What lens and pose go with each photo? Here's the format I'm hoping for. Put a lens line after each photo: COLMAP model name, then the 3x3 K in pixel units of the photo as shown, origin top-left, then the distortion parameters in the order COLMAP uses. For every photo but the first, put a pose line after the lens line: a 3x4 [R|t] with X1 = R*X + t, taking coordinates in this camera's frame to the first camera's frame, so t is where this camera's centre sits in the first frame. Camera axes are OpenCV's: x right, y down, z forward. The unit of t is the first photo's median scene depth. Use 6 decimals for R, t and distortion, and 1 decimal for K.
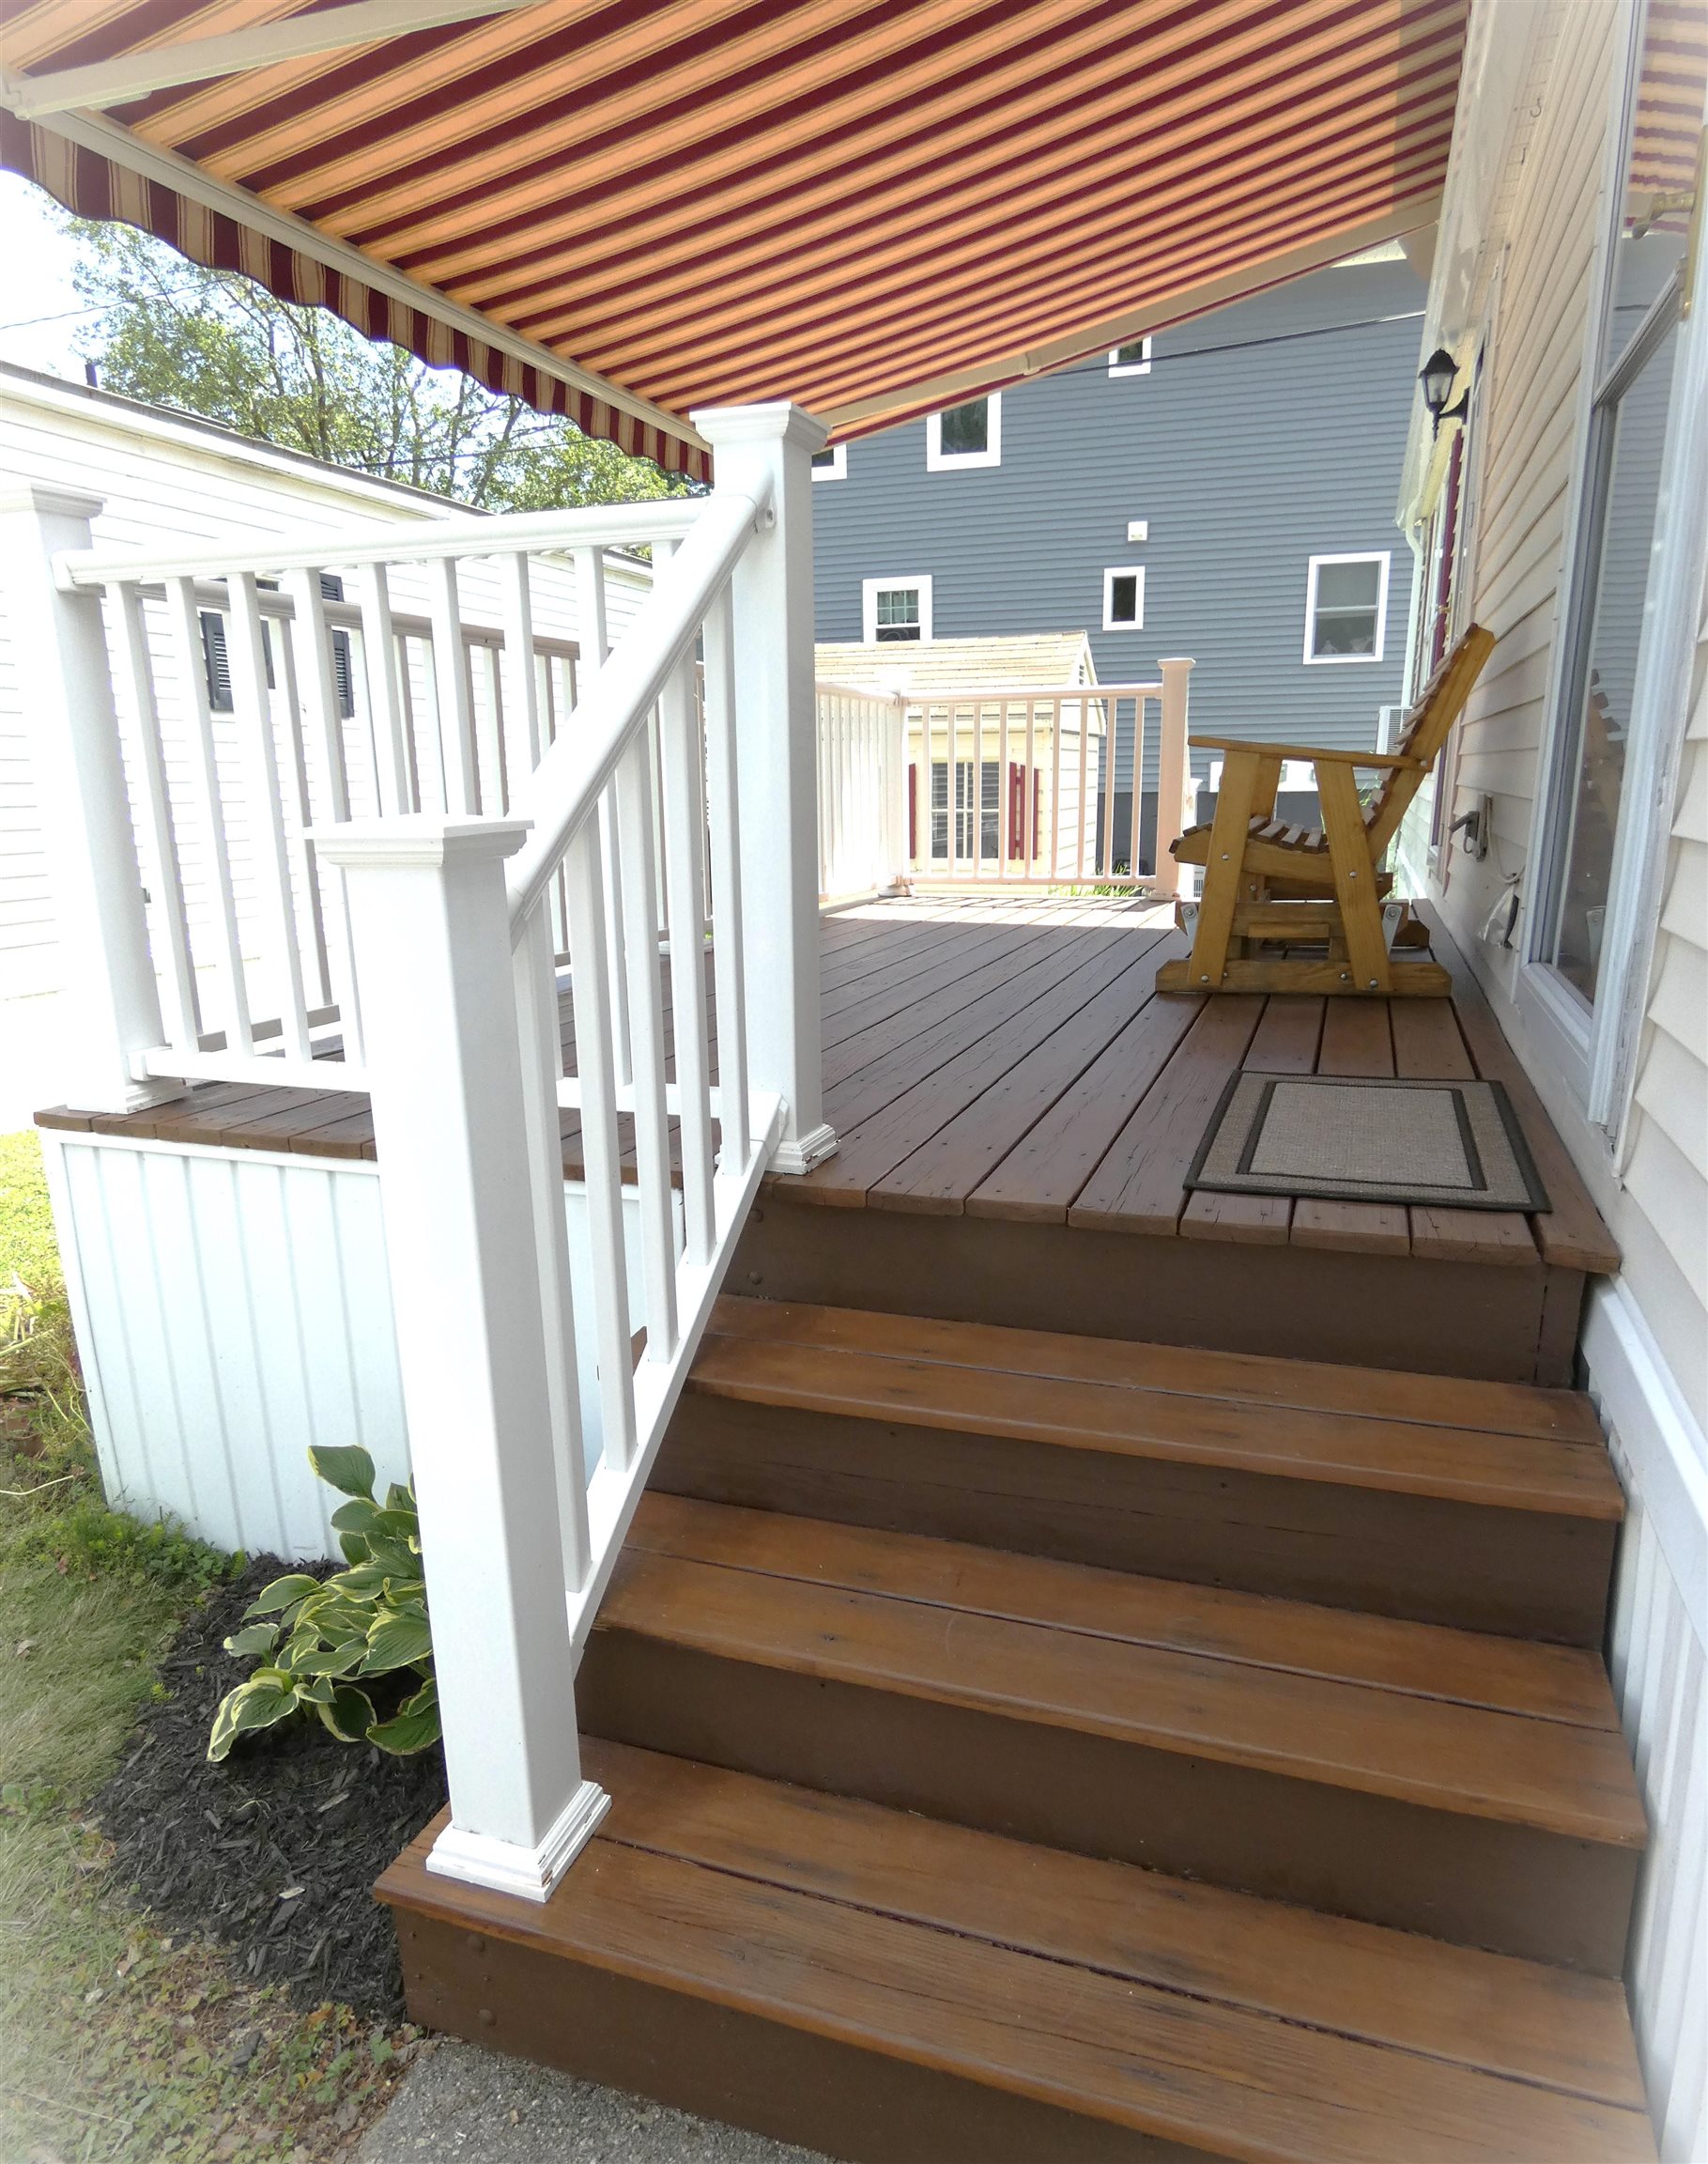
lens RADIAL K [[1373.6, 0, 867.3], [0, 1373.6, 1133.2], [0, 0, 1]] dist [0.012534, -0.007729]
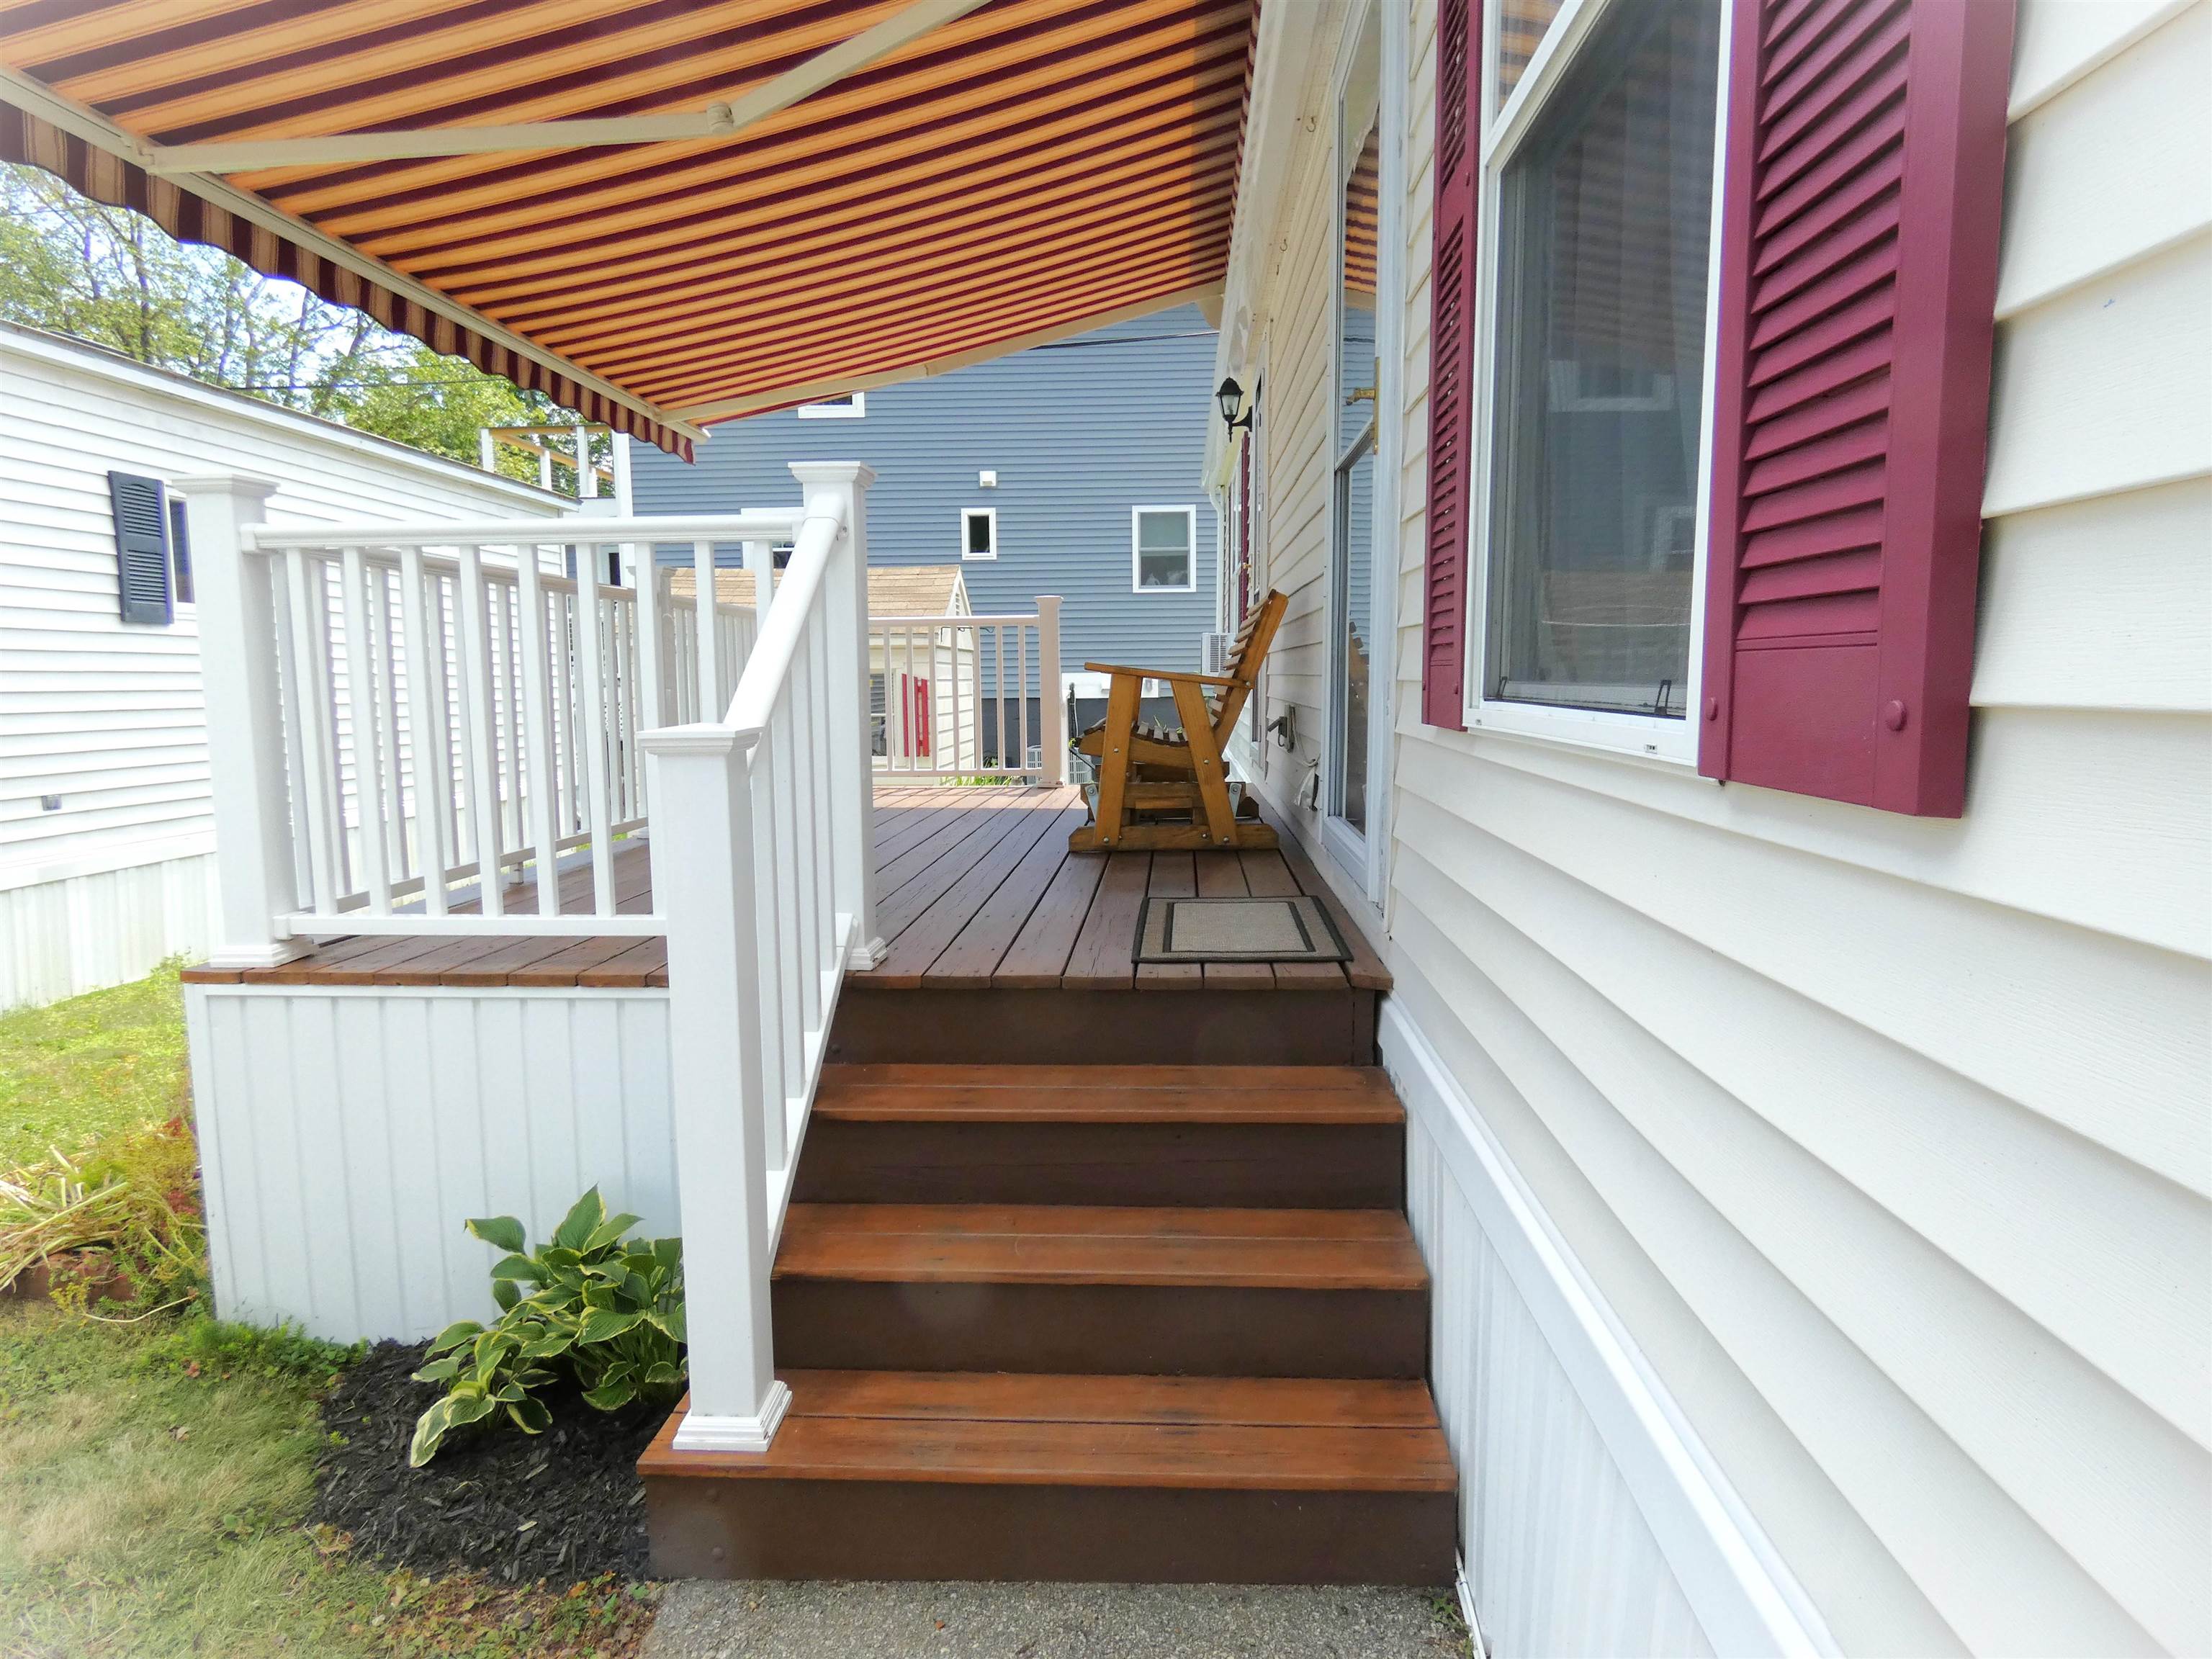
lens RADIAL K [[1337.3, 0, 1101.7], [0, 1337.3, 838.5], [0, 0, 1]] dist [0.010298, -0.009934]
pose [[0.961917, -0.028694, 0.271832, -0.154809], [0.065716, 0.989584, -0.128086, 0.071851], [-0.265325, 0.141071, 0.953783, -0.324459]]
